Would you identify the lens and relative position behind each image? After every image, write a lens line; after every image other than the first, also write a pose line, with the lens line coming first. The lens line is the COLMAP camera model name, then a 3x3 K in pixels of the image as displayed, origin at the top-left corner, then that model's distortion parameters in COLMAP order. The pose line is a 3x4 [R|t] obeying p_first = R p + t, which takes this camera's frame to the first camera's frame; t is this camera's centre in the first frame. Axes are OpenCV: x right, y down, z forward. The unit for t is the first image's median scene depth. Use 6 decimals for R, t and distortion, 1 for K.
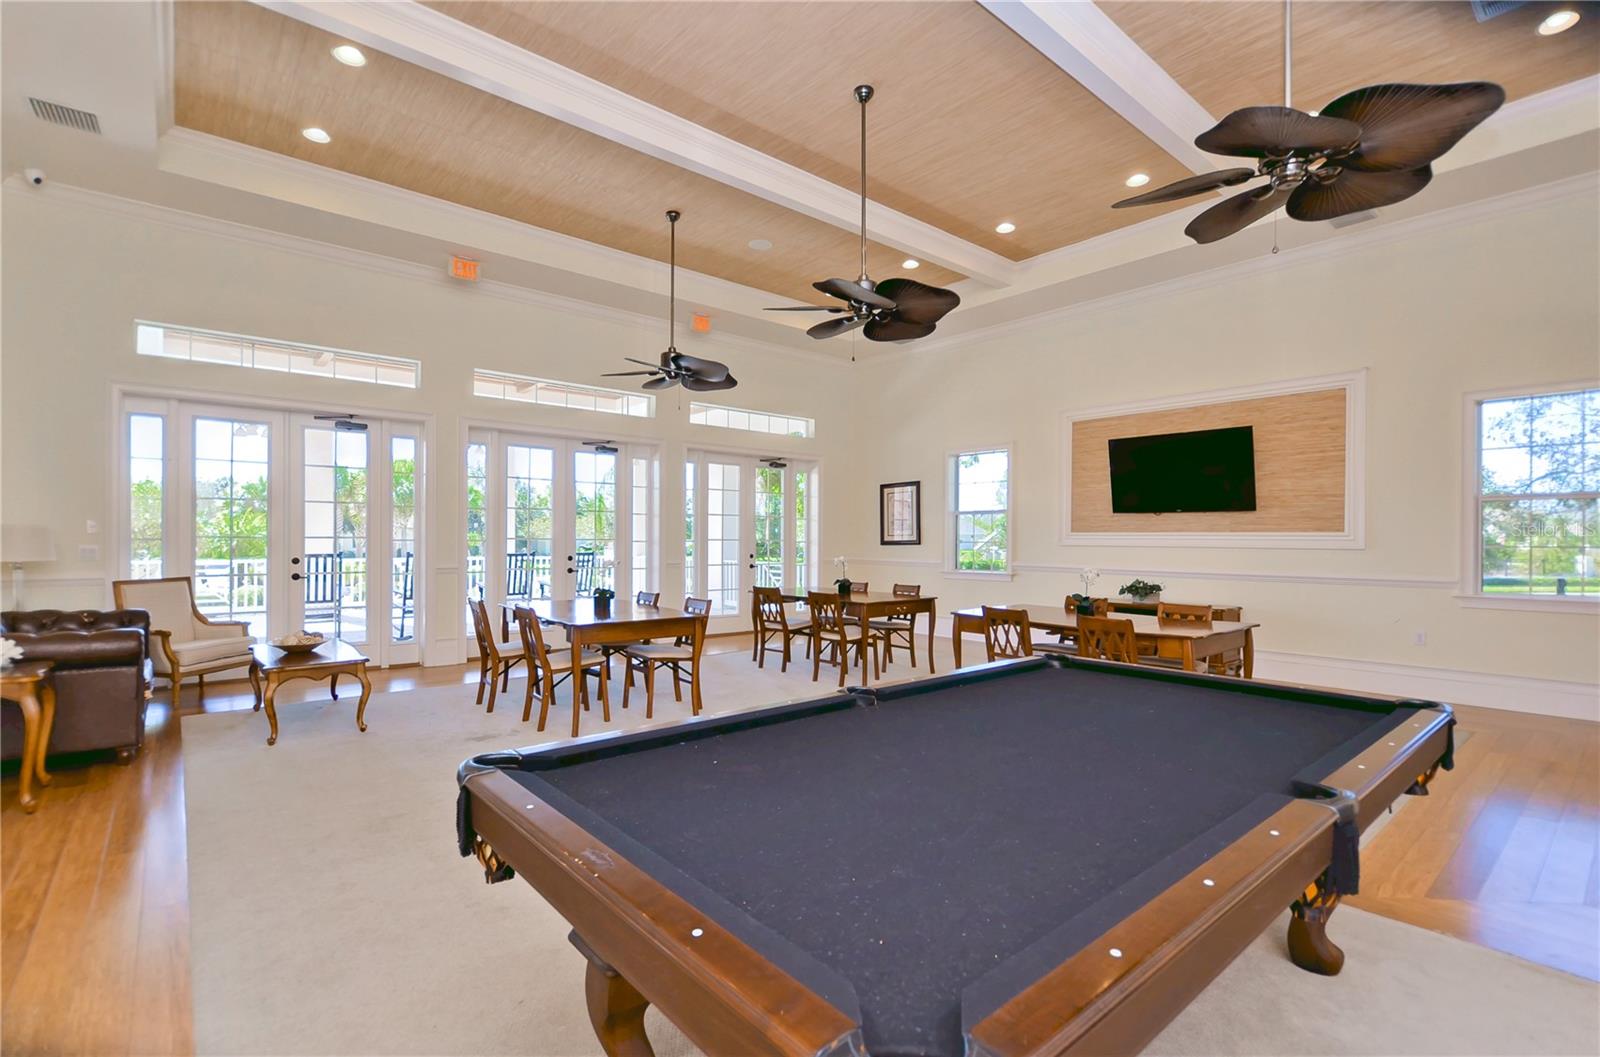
lens RADIAL K [[735.5, 0, 802.6], [0, 735.5, 534.7], [0, 0, 1]] dist [-0.003451, -0.001634]
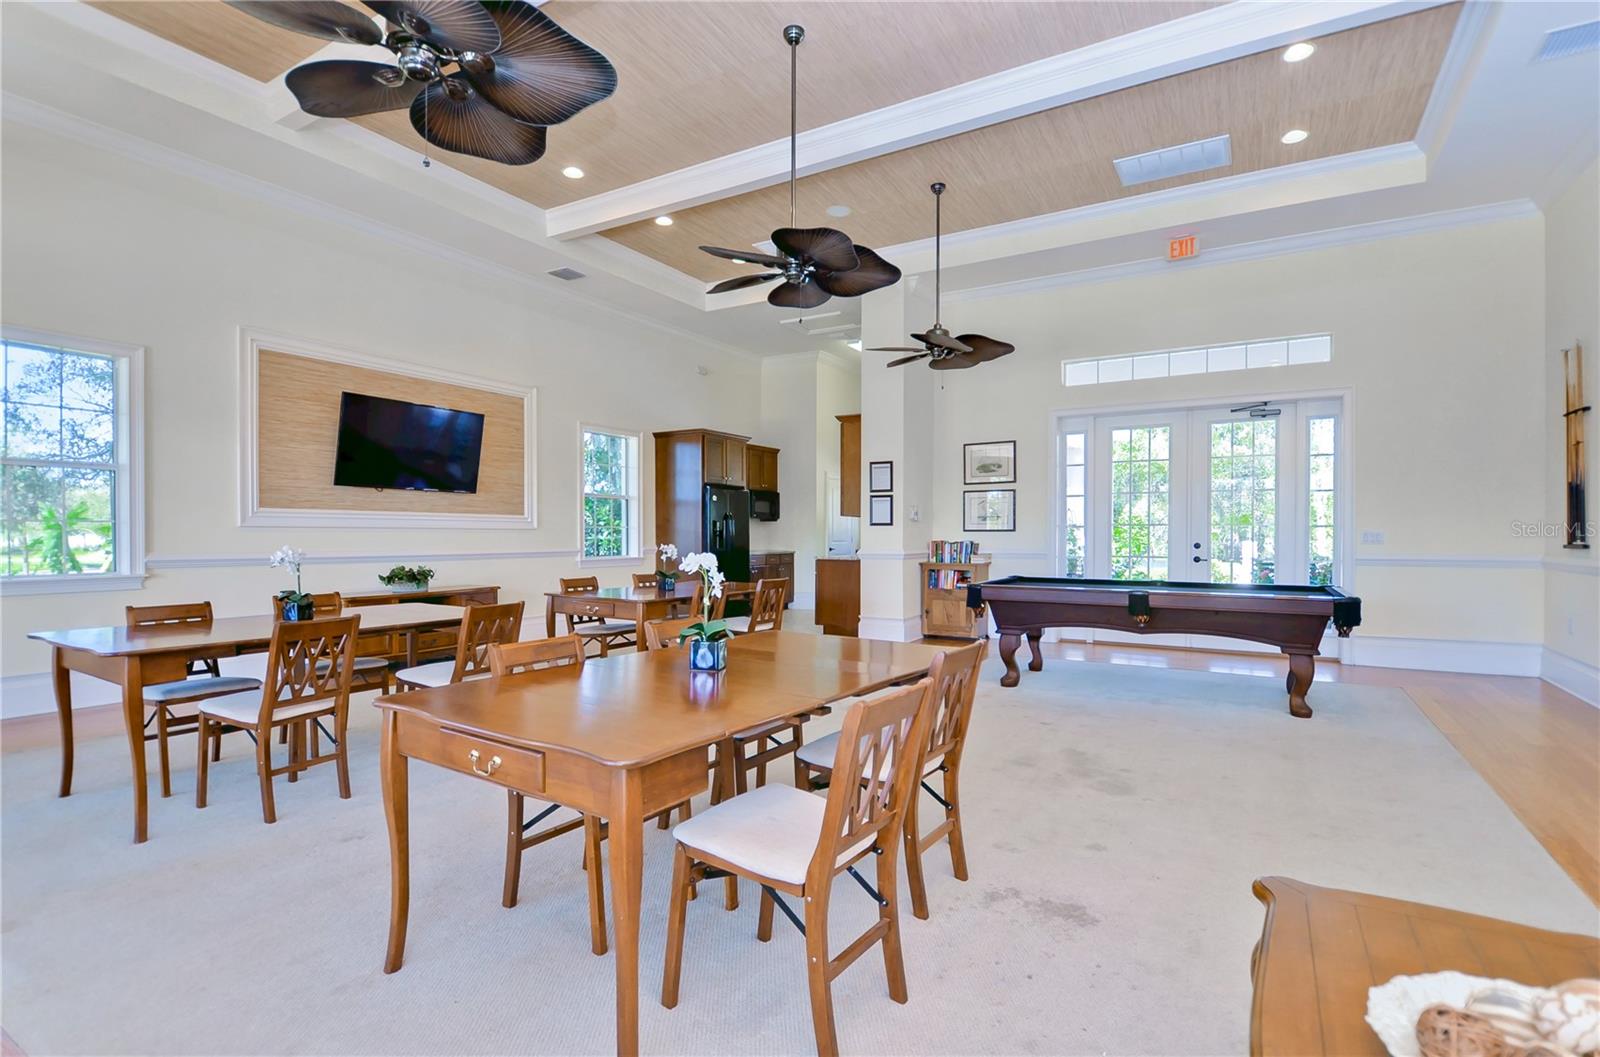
lens RADIAL K [[771.4, 0, 798.0], [0, 771.4, 533.3], [0, 0, 1]] dist [0.003754, 0.000204]
pose [[-0.319252, -0.016414, 0.947528, -0.553888], [-0.021858, 0.999712, 0.009954, 0.003552], [-0.947418, -0.017533, -0.319519, 0.842789]]
